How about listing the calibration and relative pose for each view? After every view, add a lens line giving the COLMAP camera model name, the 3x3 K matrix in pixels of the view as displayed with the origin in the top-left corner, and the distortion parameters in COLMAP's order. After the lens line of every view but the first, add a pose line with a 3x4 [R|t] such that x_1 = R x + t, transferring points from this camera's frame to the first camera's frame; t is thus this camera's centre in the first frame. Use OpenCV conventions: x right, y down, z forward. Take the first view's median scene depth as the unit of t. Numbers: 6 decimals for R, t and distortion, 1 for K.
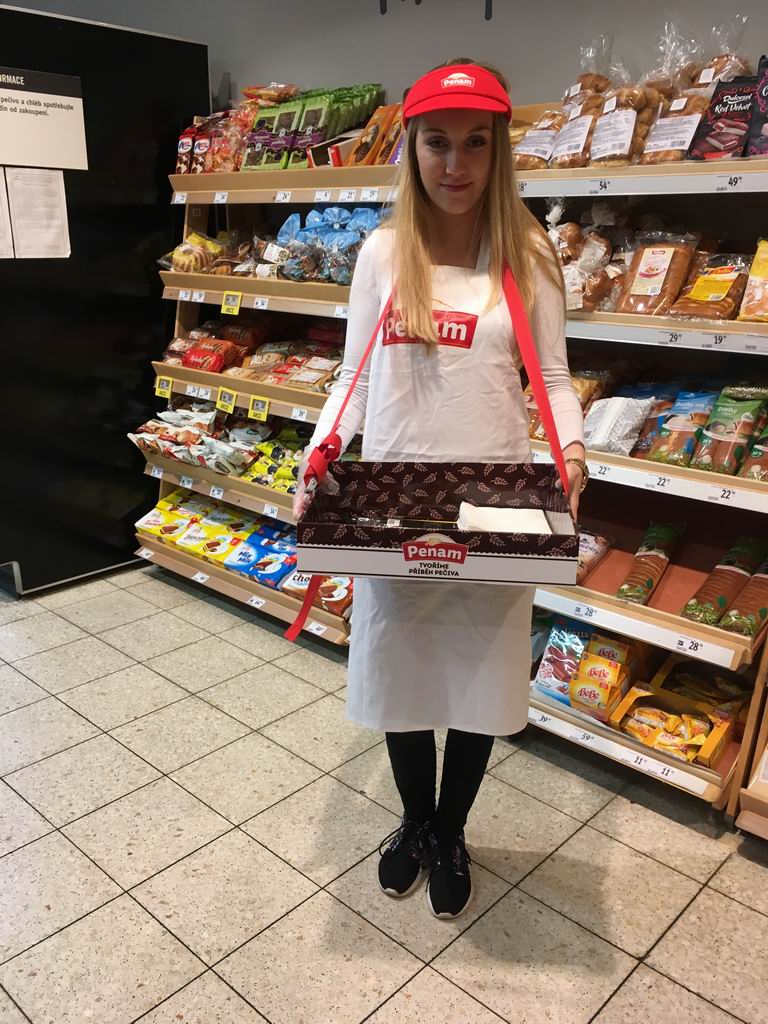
lens RADIAL K [[881.1, 0, 394.0], [0, 881.1, 512.3], [0, 0, 1]] dist [0.074476, -0.090773]
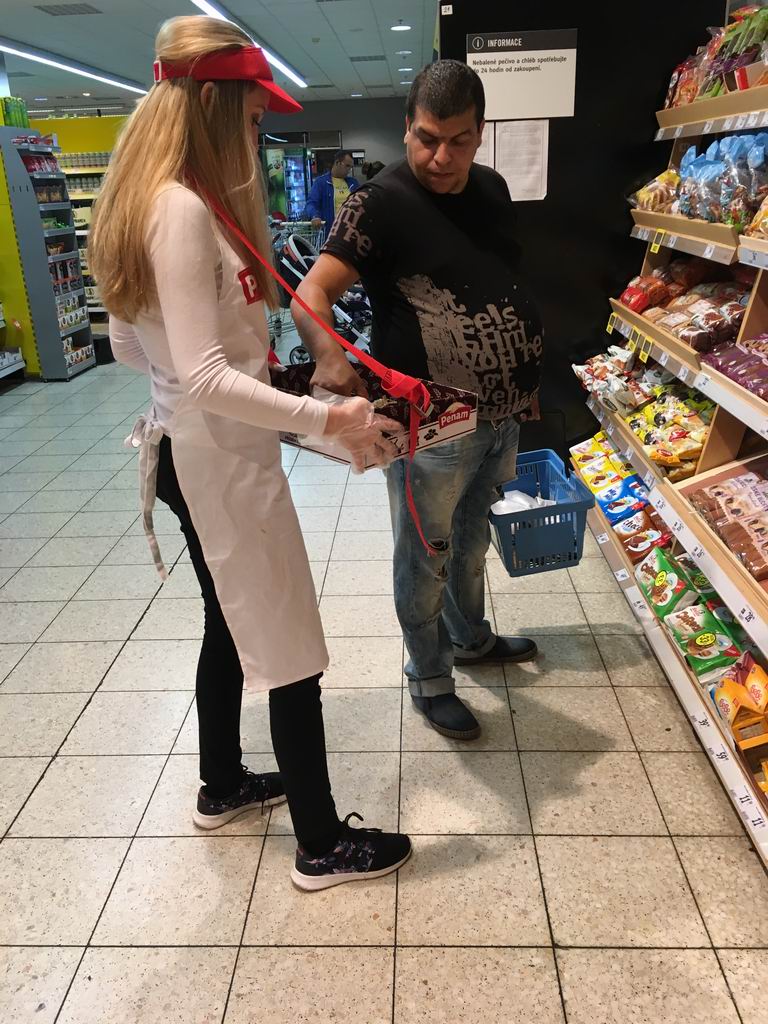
lens RADIAL K [[881.1, 0, 383.0], [0, 881.1, 514.0], [0, 0, 1]] dist [0.074476, -0.090773]
pose [[0.651347, 0.236582, -0.720955, 0.583757], [-0.188444, 0.970818, 0.148326, -0.043069], [0.735008, 0.039248, 0.676922, 0.160028]]
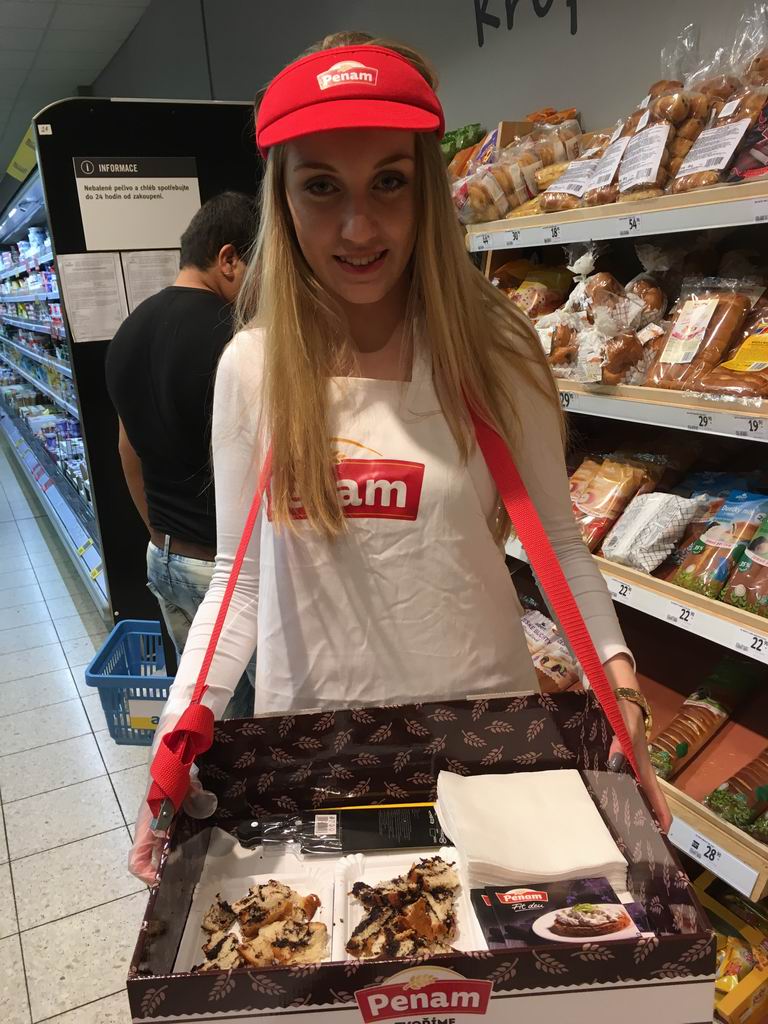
lens RADIAL K [[881.1, 0, 382.7], [0, 881.1, 512.7], [0, 0, 1]] dist [0.074476, -0.090773]
pose [[0.931703, 0.026025, -0.362288, 0.316553], [-0.040451, 0.998660, -0.032291, -0.080986], [0.360963, 0.044740, 0.931506, 0.208082]]
